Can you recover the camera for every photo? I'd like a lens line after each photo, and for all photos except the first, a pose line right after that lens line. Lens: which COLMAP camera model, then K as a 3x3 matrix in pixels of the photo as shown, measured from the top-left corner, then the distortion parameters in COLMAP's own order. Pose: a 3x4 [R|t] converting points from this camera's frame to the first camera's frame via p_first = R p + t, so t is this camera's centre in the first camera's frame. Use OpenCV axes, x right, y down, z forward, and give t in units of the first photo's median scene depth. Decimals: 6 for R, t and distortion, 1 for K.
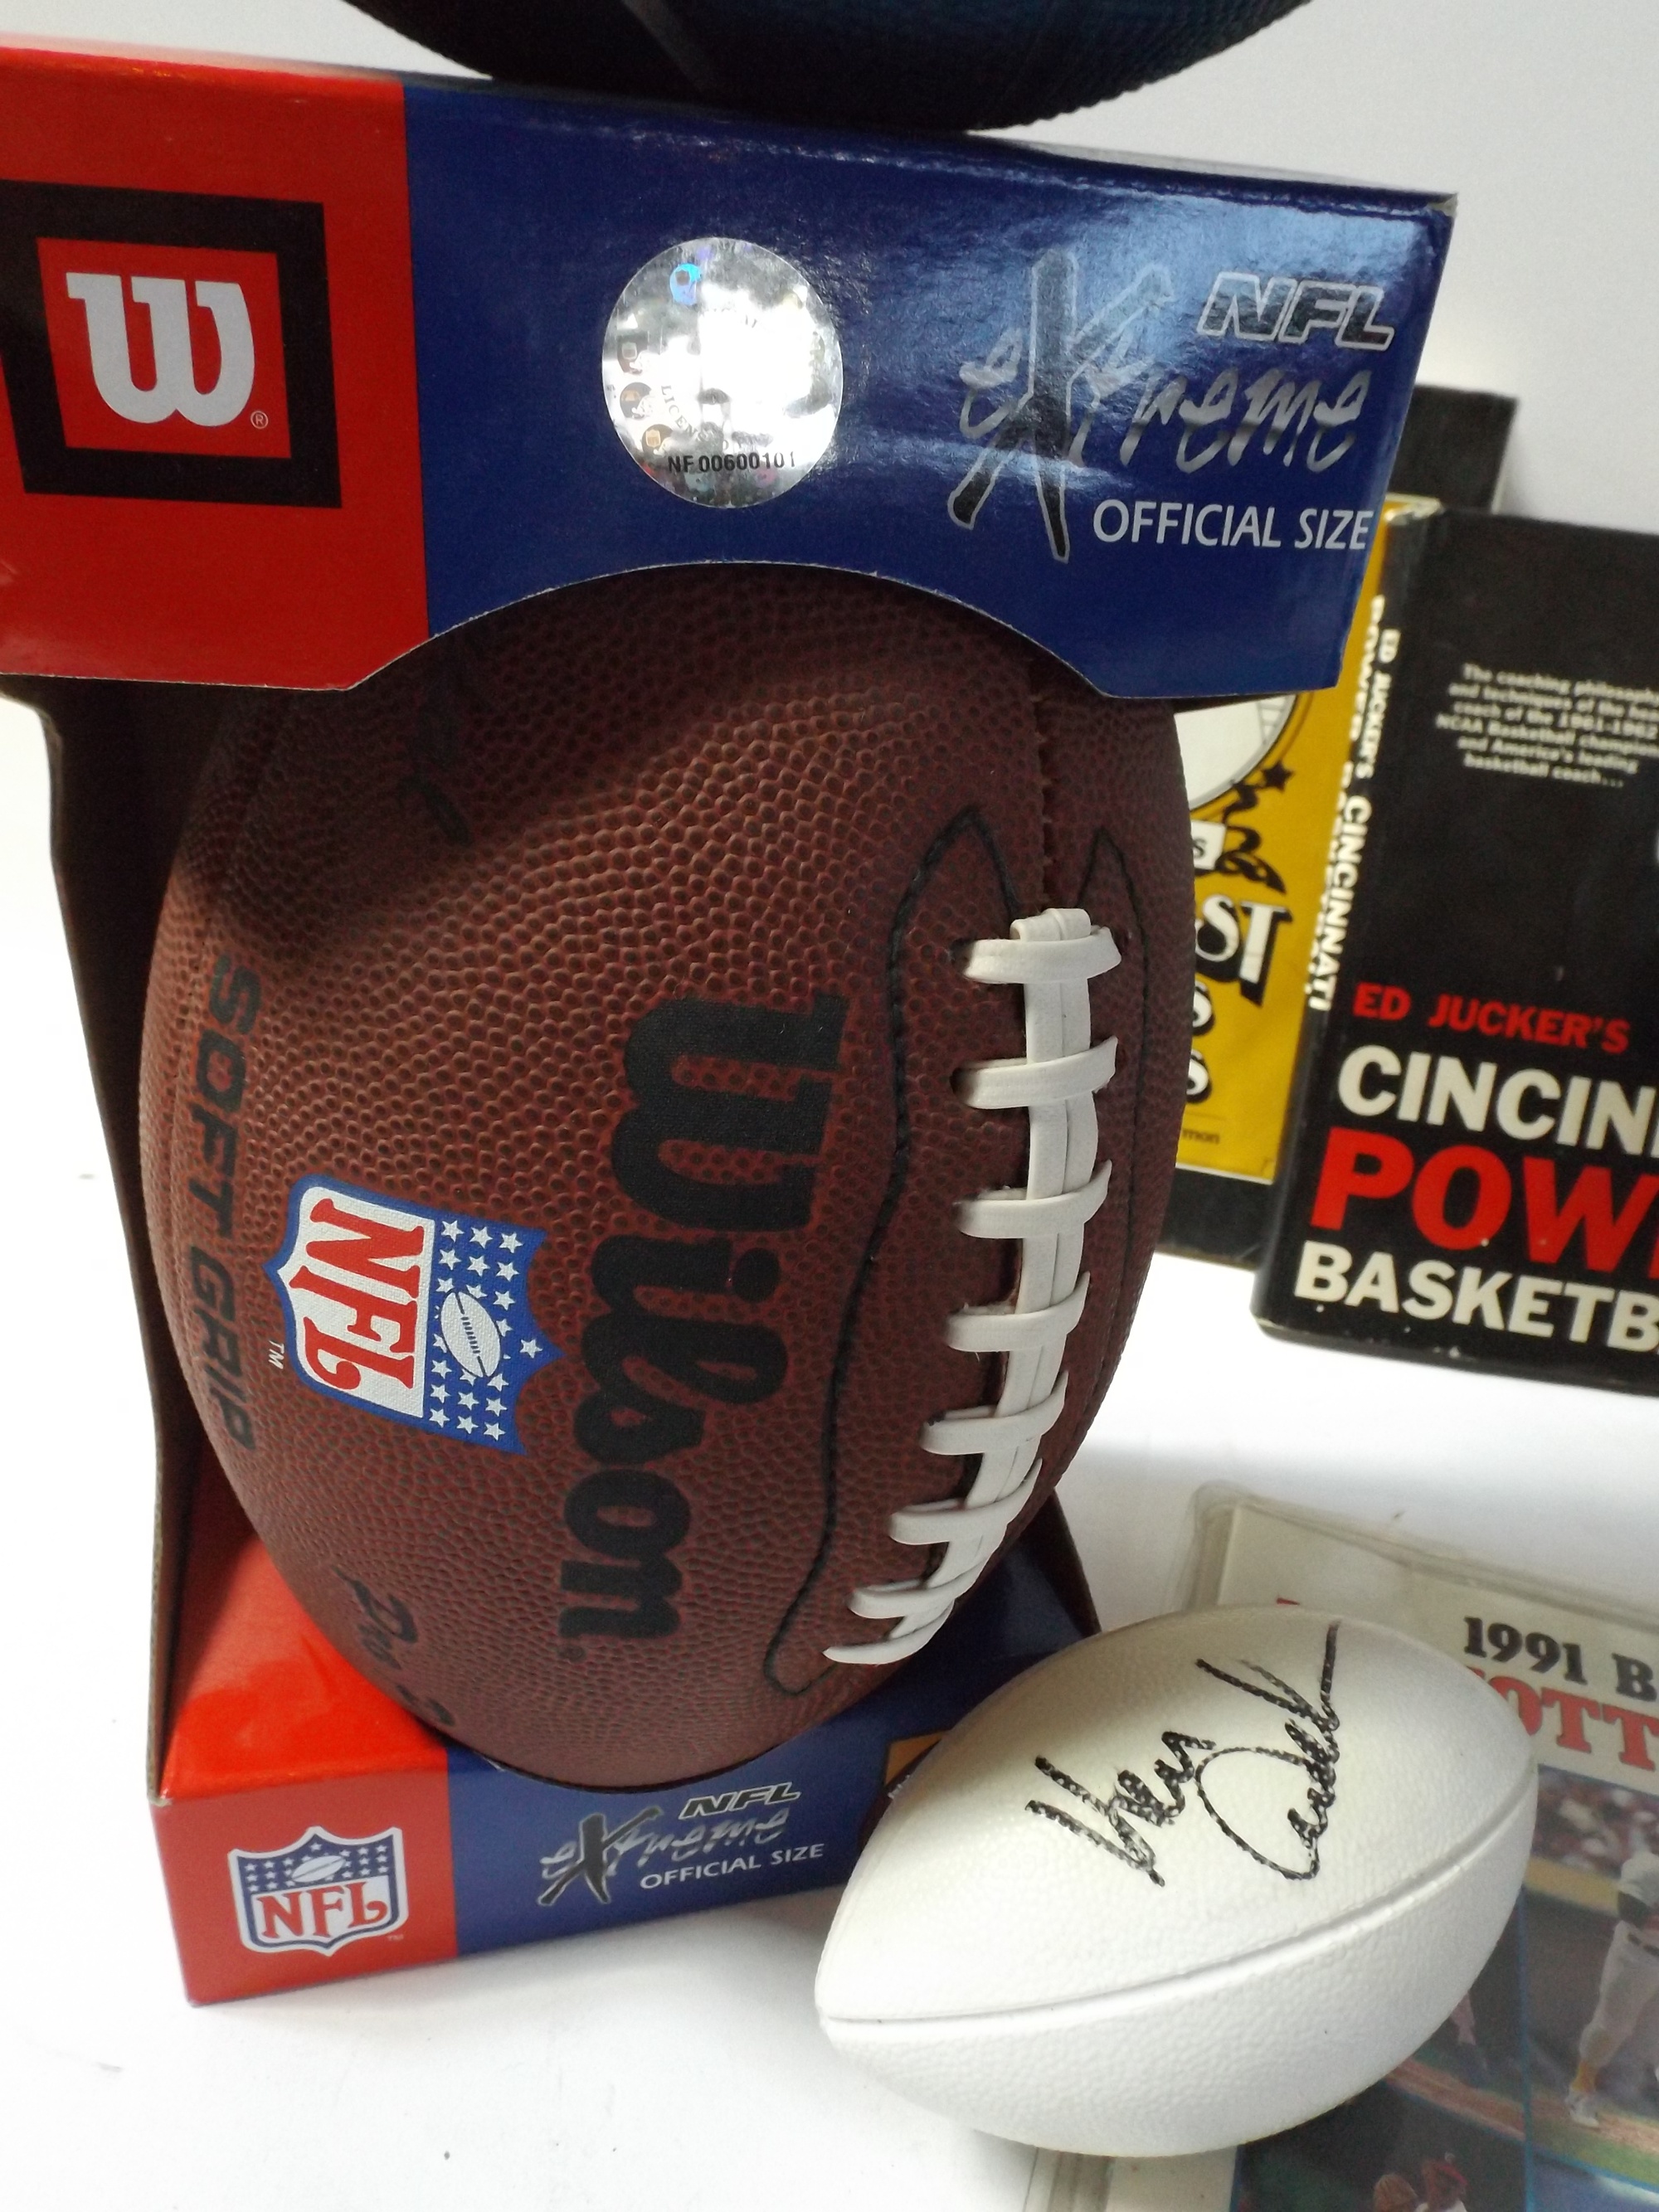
lens RADIAL K [[1582.7, 0, 828.4], [0, 1582.7, 1103.2], [0, 0, 1]] dist [0.016943, -0.028096]
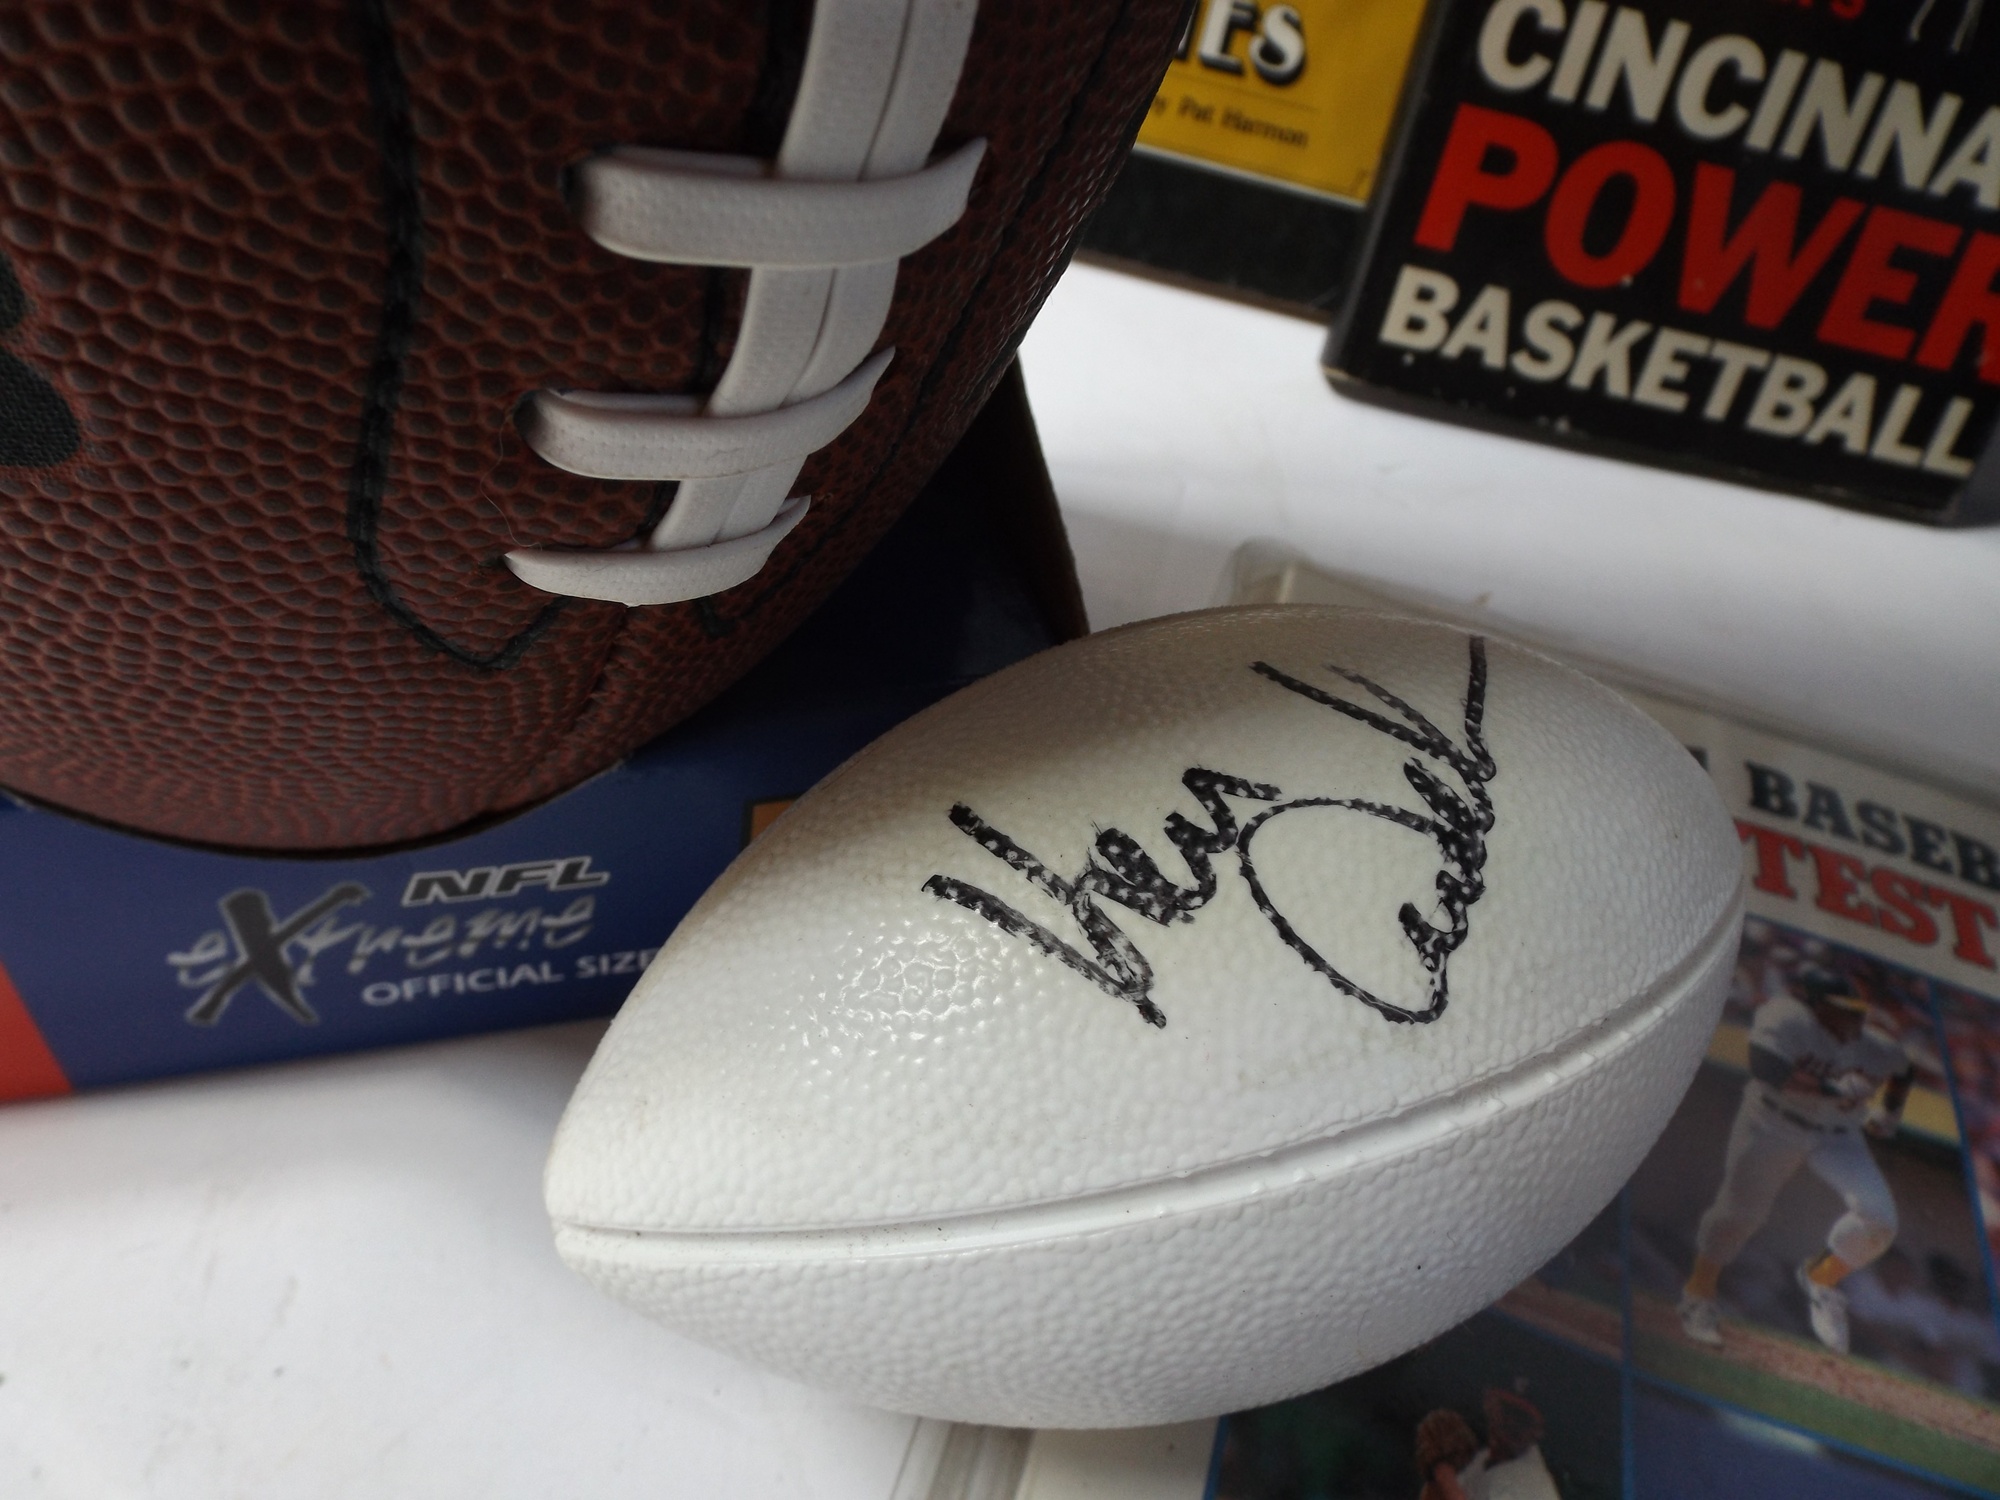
lens RADIAL K [[1430.9, 0, 1003.7], [0, 1430.9, 747.8], [0, 0, 1]] dist [0.016943, -0.028096]
pose [[0.995146, 0.042876, 0.088584, 0.071758], [-0.065716, 0.959531, 0.273828, 0.177596], [-0.073258, -0.278320, 0.957691, 0.367365]]
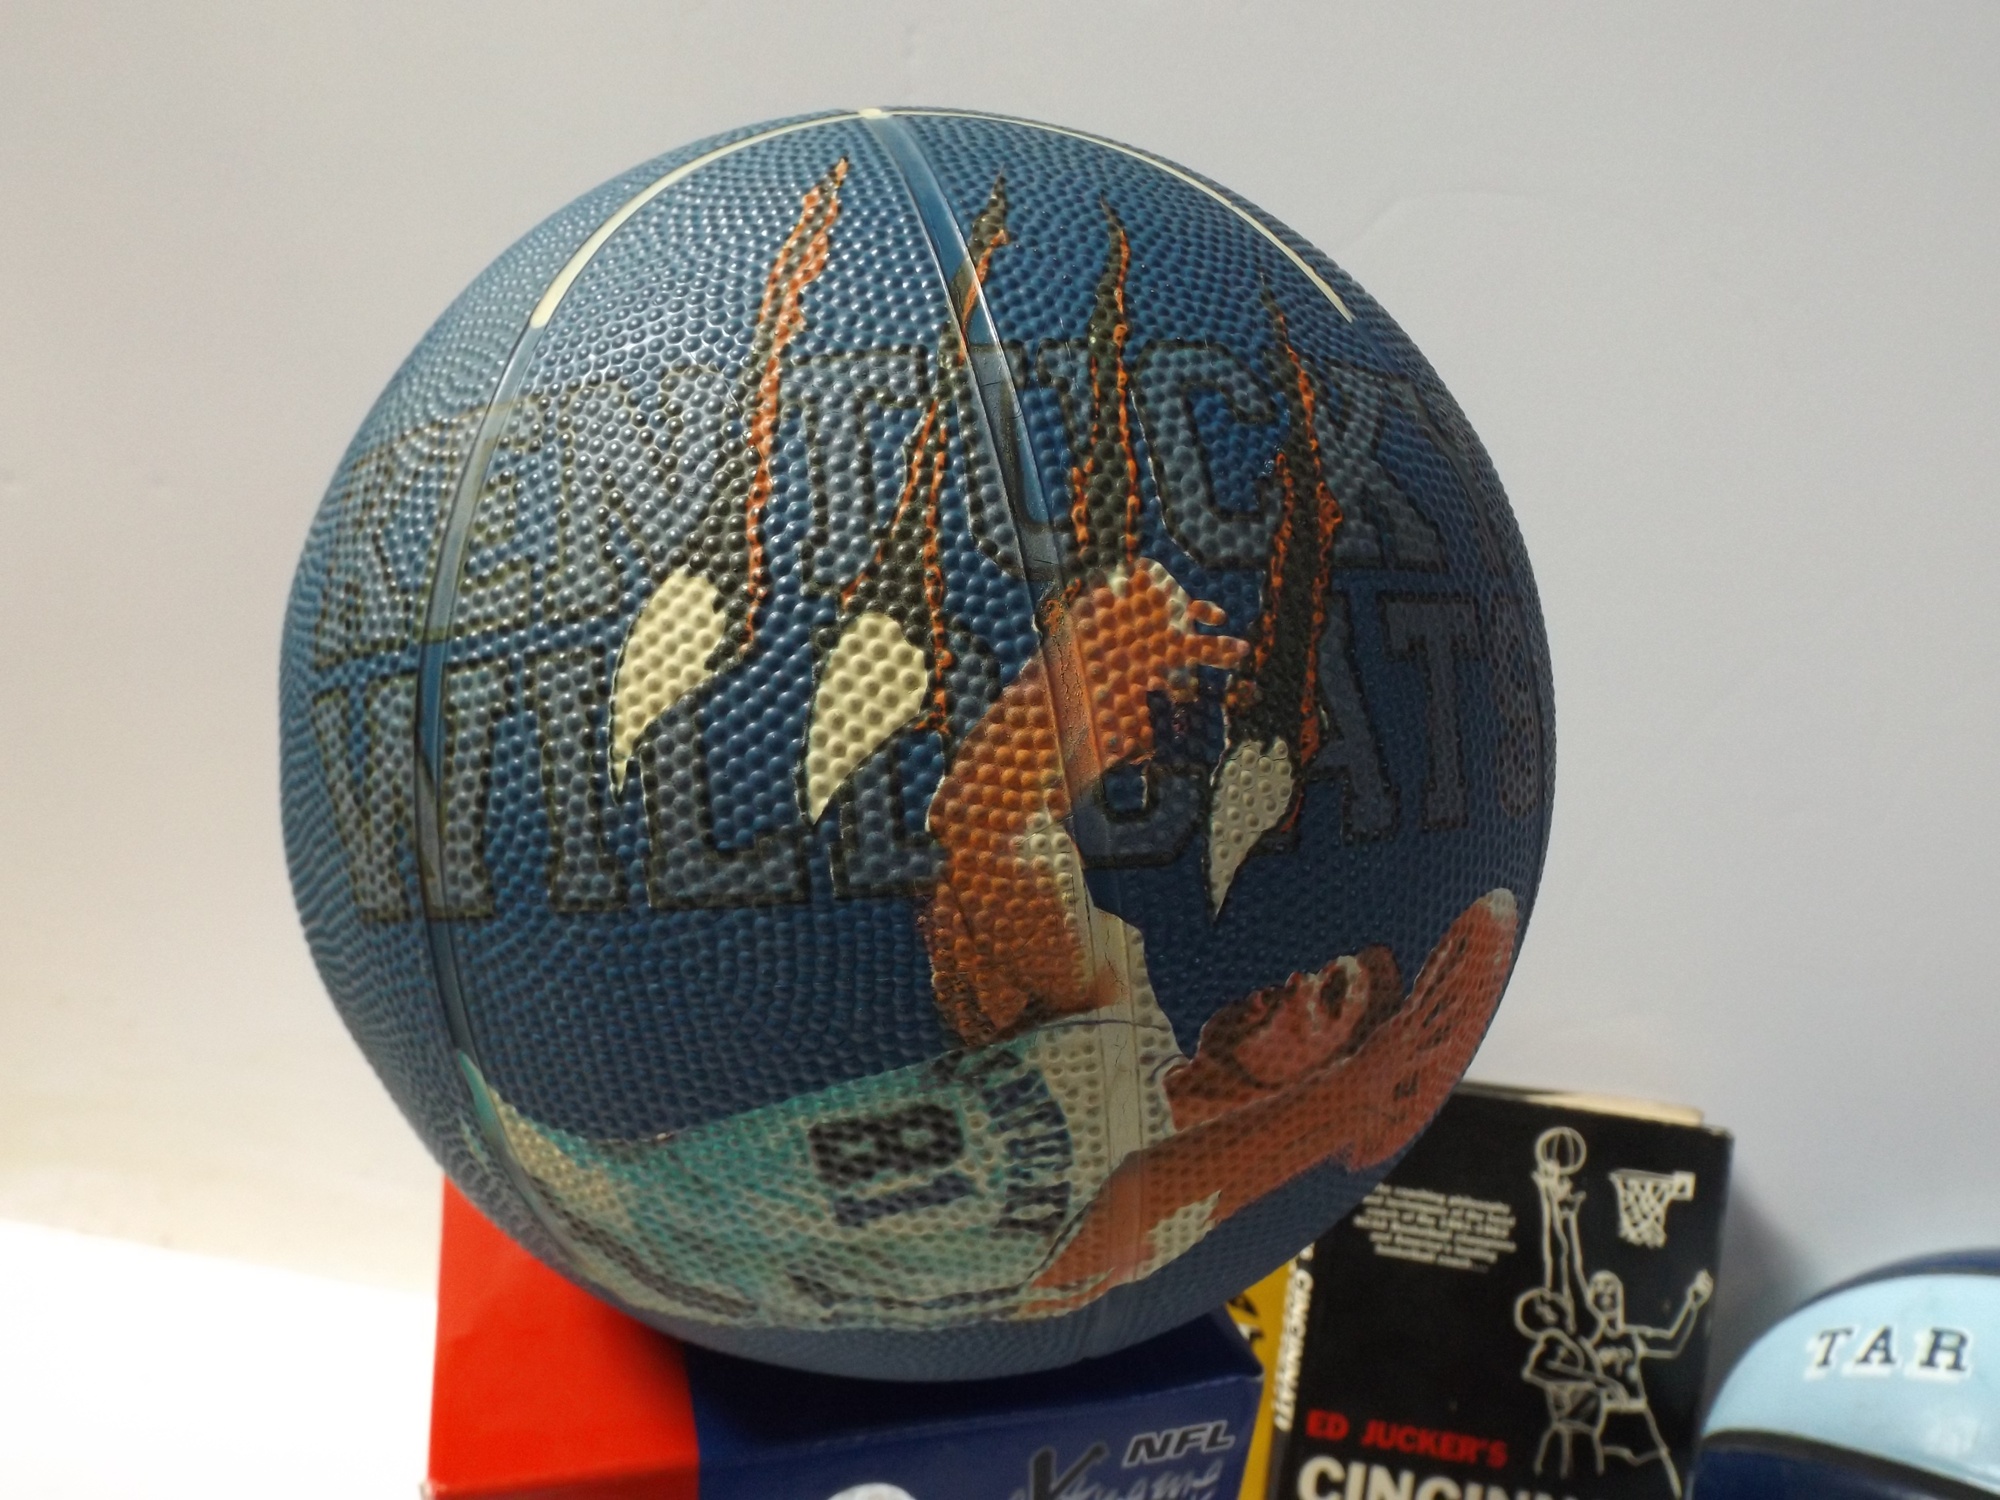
lens RADIAL K [[1430.9, 0, 1007.2], [0, 1430.9, 755.5], [0, 0, 1]] dist [0.016943, -0.028096]
pose [[0.998302, 0.015375, 0.056189, -0.001919], [-0.003487, 0.978586, -0.205809, -0.475821], [-0.058150, 0.205264, 0.976978, -0.382761]]
